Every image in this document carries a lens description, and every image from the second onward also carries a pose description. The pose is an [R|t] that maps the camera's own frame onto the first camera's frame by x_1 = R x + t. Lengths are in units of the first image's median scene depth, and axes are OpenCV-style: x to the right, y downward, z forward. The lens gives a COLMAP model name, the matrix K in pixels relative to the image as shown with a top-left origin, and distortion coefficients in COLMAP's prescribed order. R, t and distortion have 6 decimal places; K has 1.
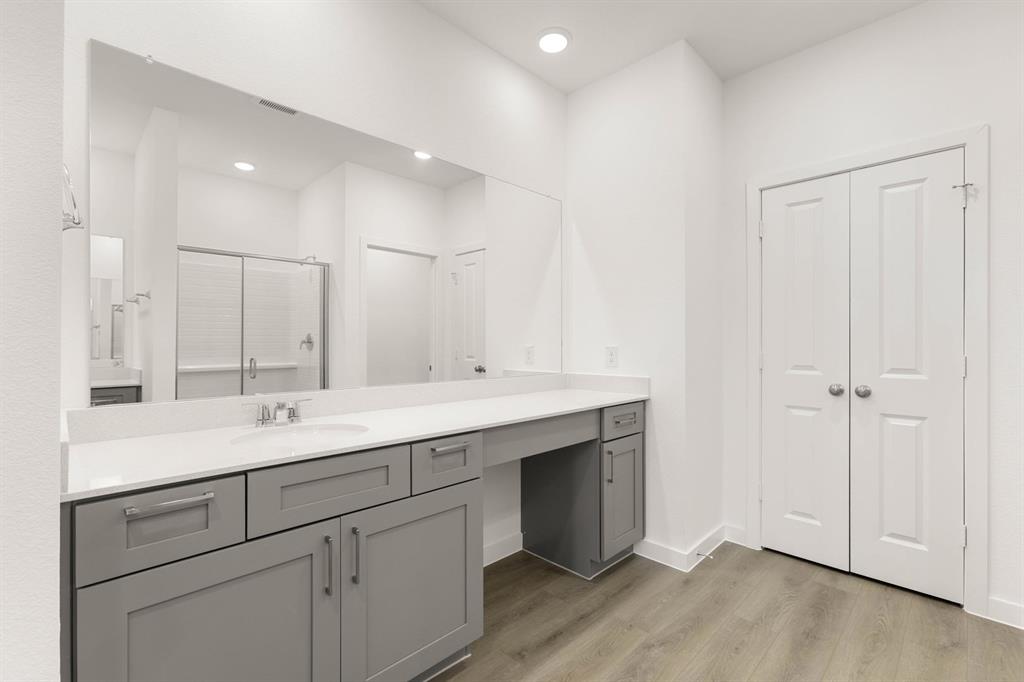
lens RADIAL K [[457.0, 0, 514.2], [0, 457.0, 345.1], [0, 0, 1]] dist [-0.017203, 0.012449]
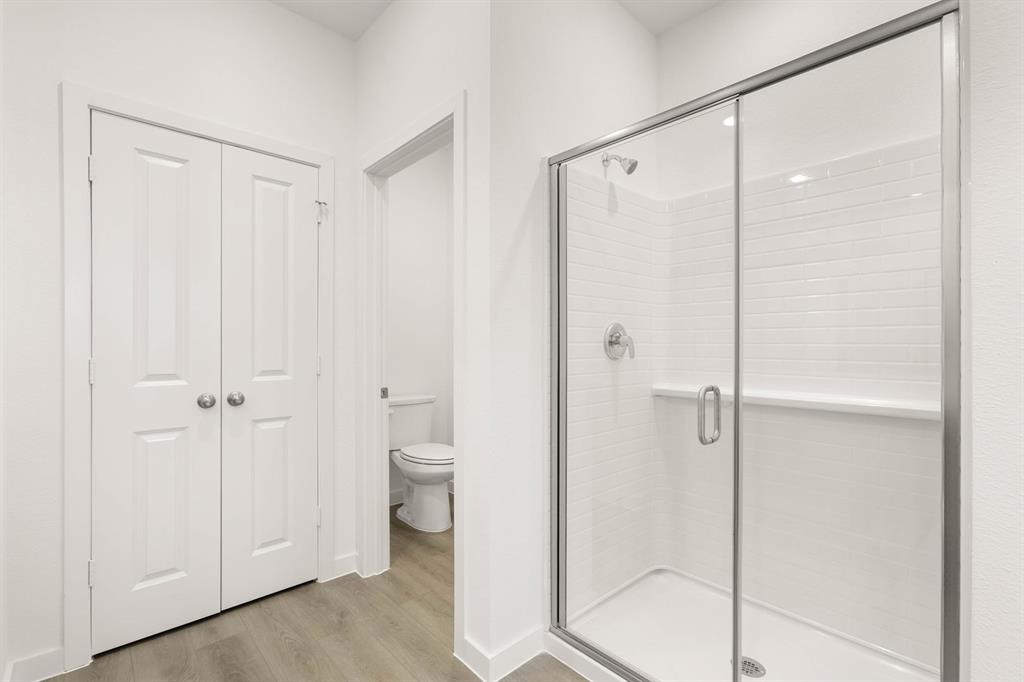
lens RADIAL K [[457.0, 0, 514.2], [0, 457.0, 345.1], [0, 0, 1]] dist [-0.017203, 0.012449]
pose [[0.032147, -0.004370, 0.999474, -0.102772], [0.002940, 0.999987, 0.004278, -0.004790], [-0.999479, 0.002801, 0.032159, 0.441740]]
